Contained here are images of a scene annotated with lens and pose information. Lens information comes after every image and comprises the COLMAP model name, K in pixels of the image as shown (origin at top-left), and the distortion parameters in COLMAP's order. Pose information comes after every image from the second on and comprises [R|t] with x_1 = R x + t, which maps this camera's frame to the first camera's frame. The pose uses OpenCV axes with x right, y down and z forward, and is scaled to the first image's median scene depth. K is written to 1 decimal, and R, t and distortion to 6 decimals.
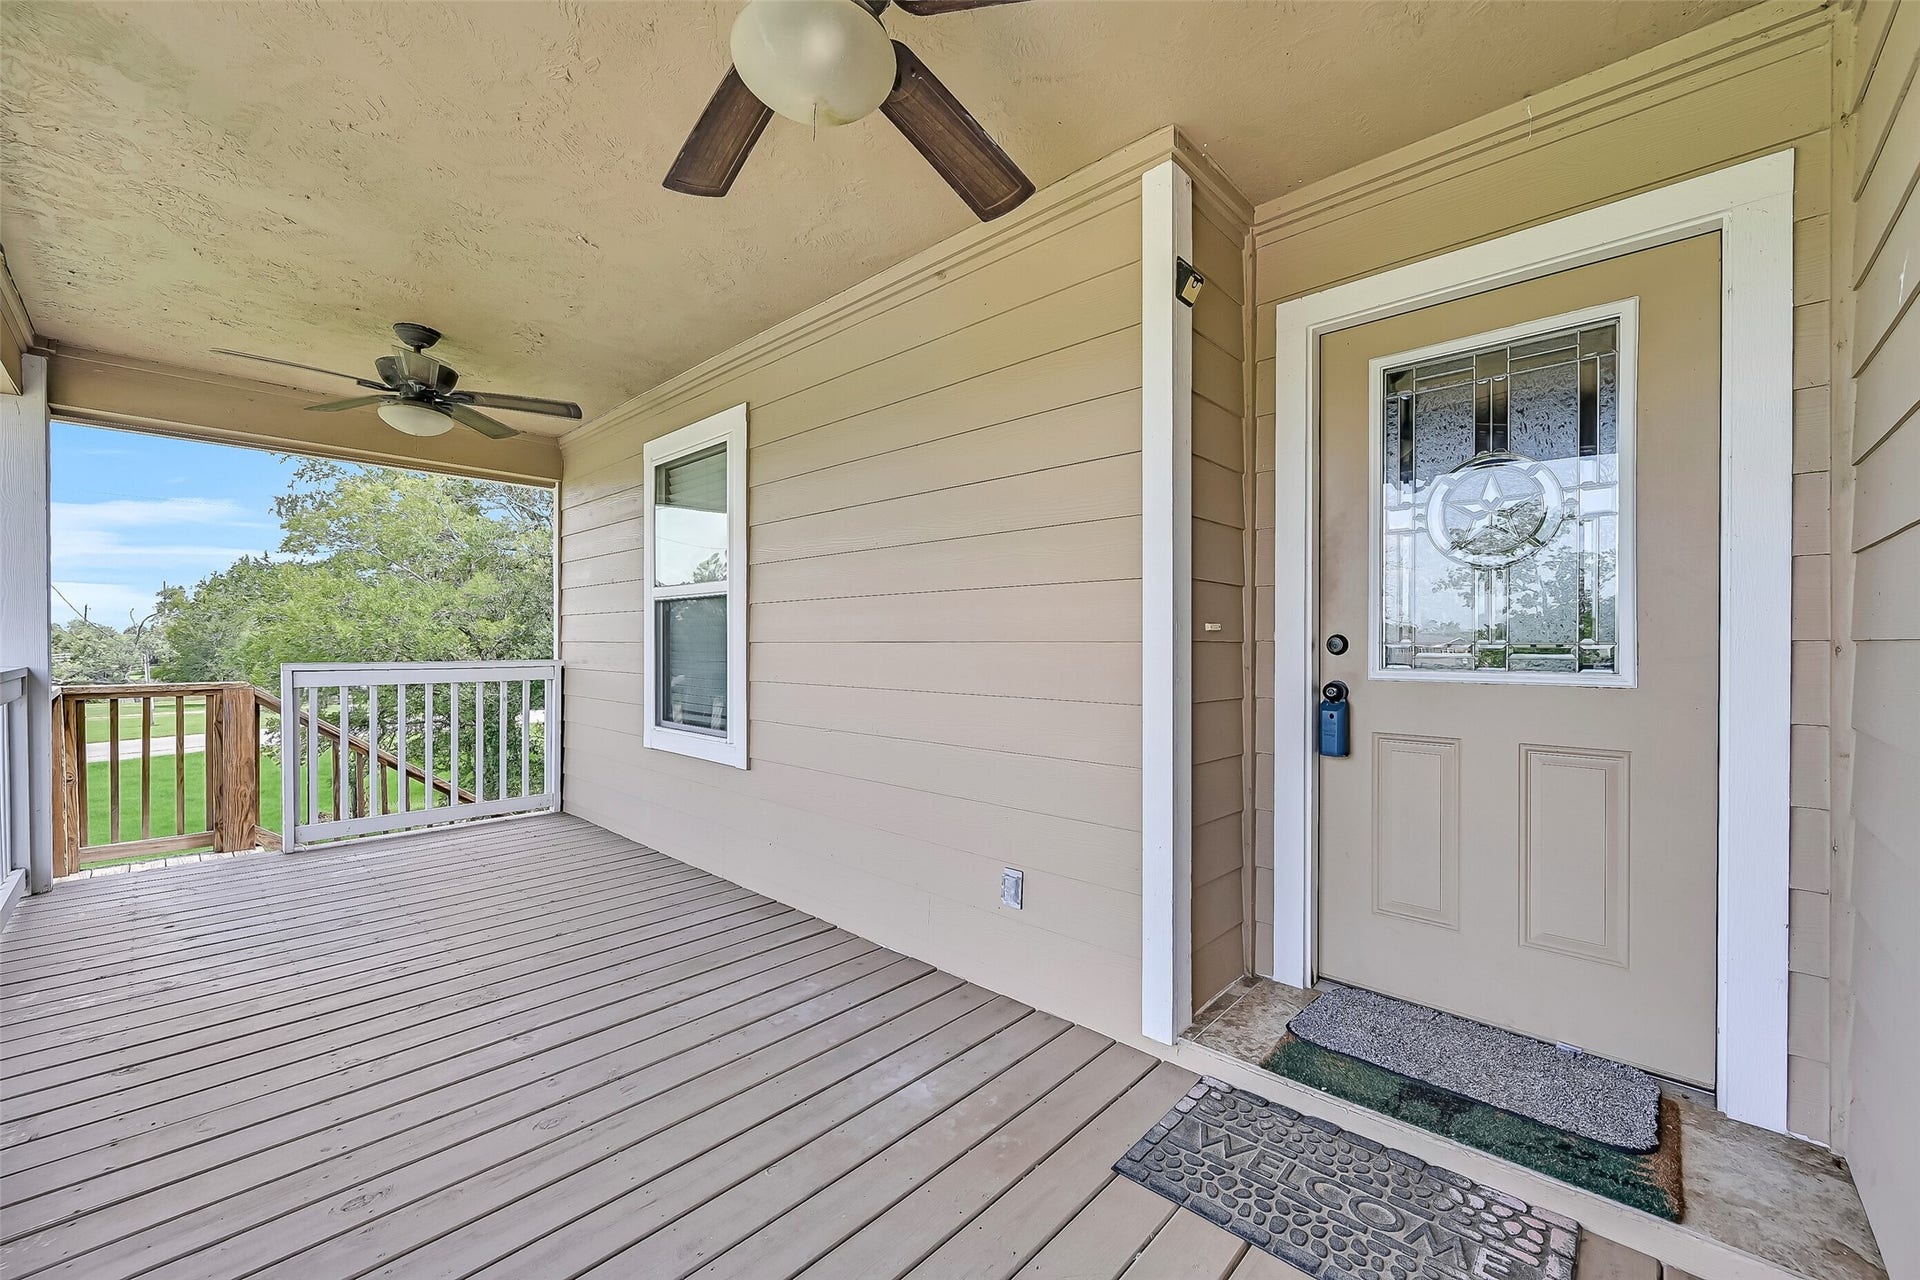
lens RADIAL K [[756.1, 0, 968.3], [0, 756.1, 645.8], [0, 0, 1]] dist [0.001621, 0.000329]
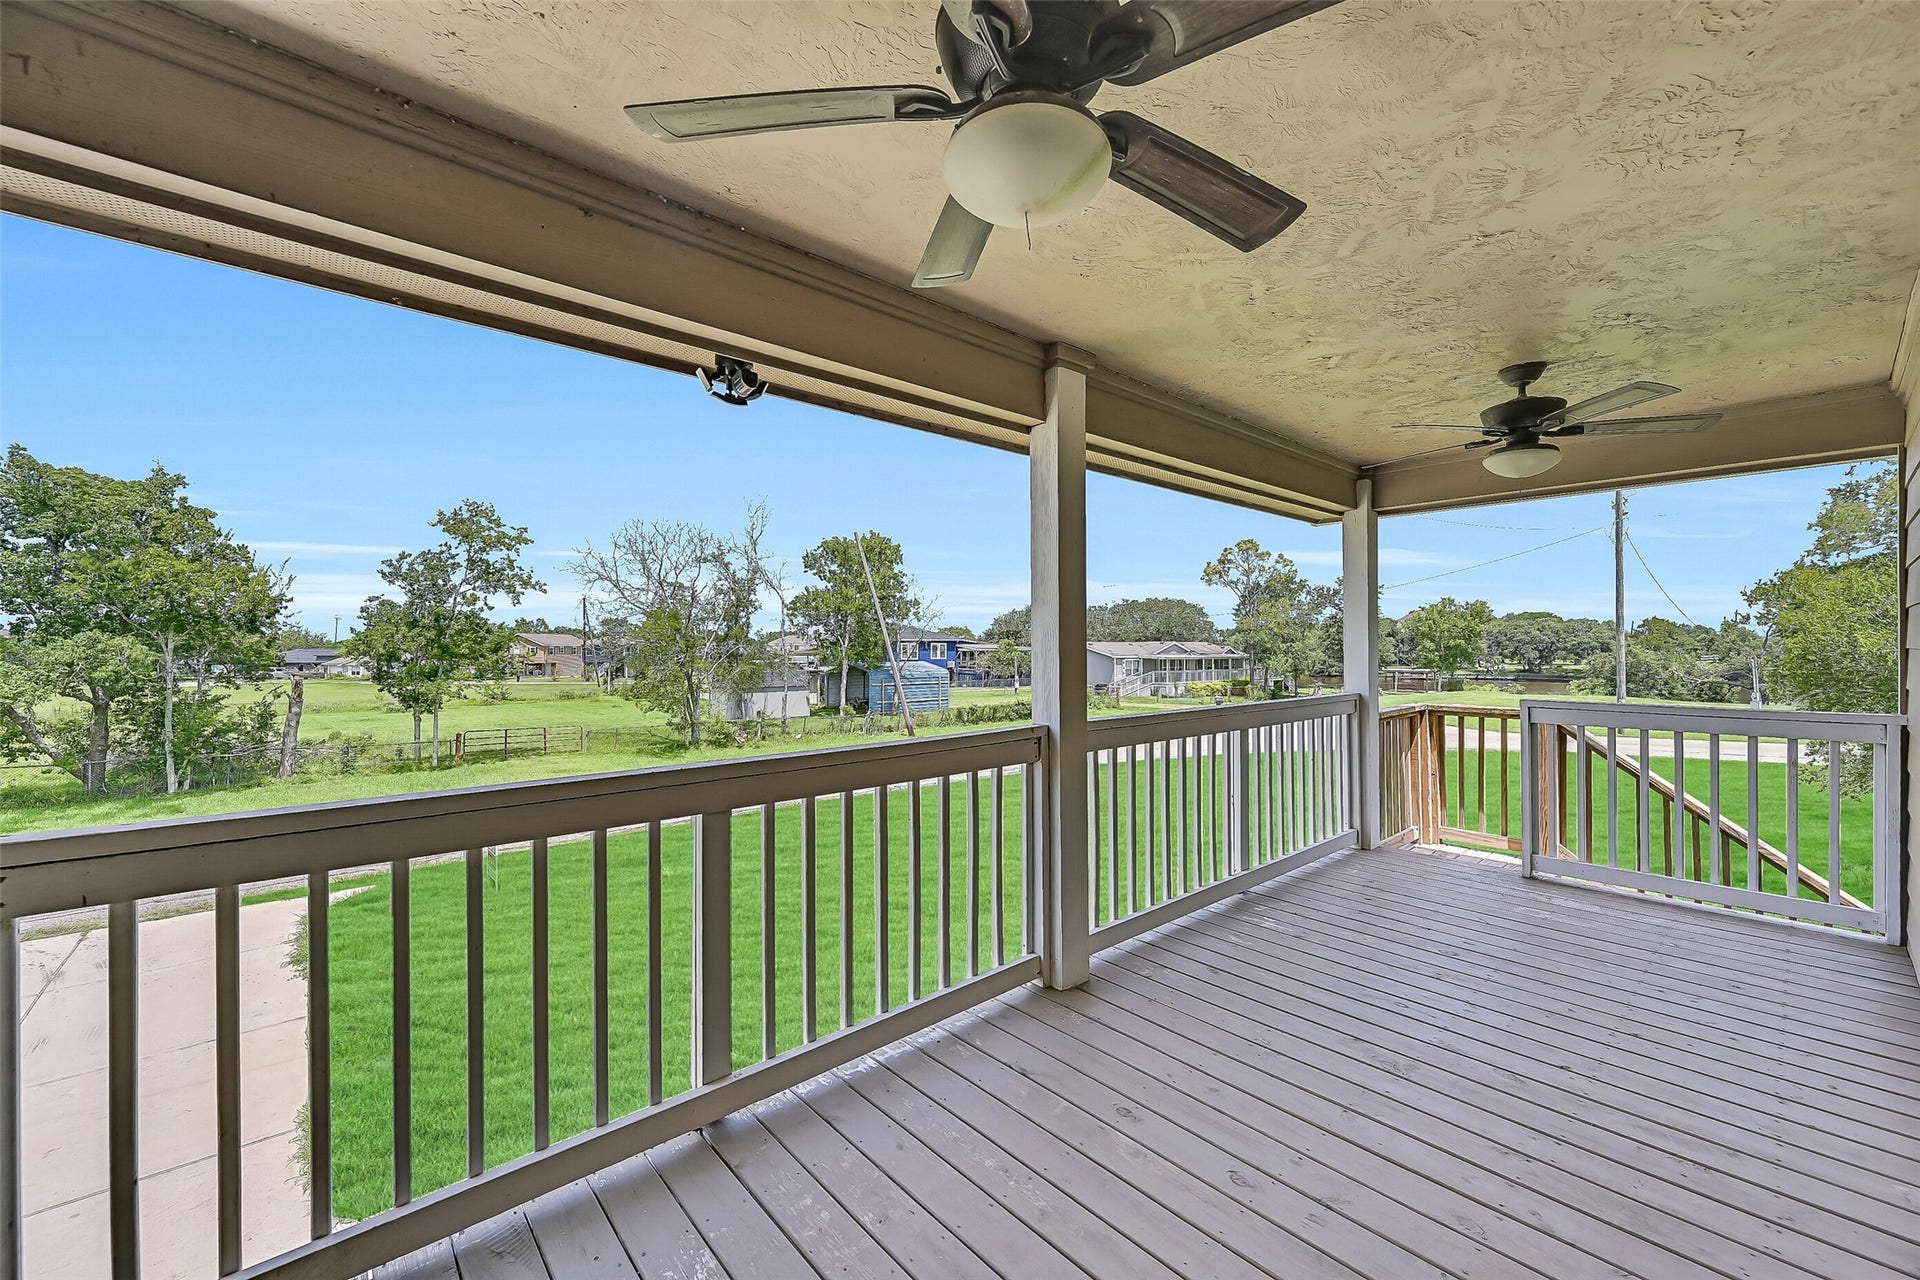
lens RADIAL K [[756.1, 0, 968.5], [0, 756.1, 640.1], [0, 0, 1]] dist [0.001621, 0.000329]
pose [[-0.091647, -0.006590, -0.995770, 0.297058], [-0.002089, 0.999977, -0.006425, -0.064200], [0.995789, 0.001492, -0.091658, 0.393121]]
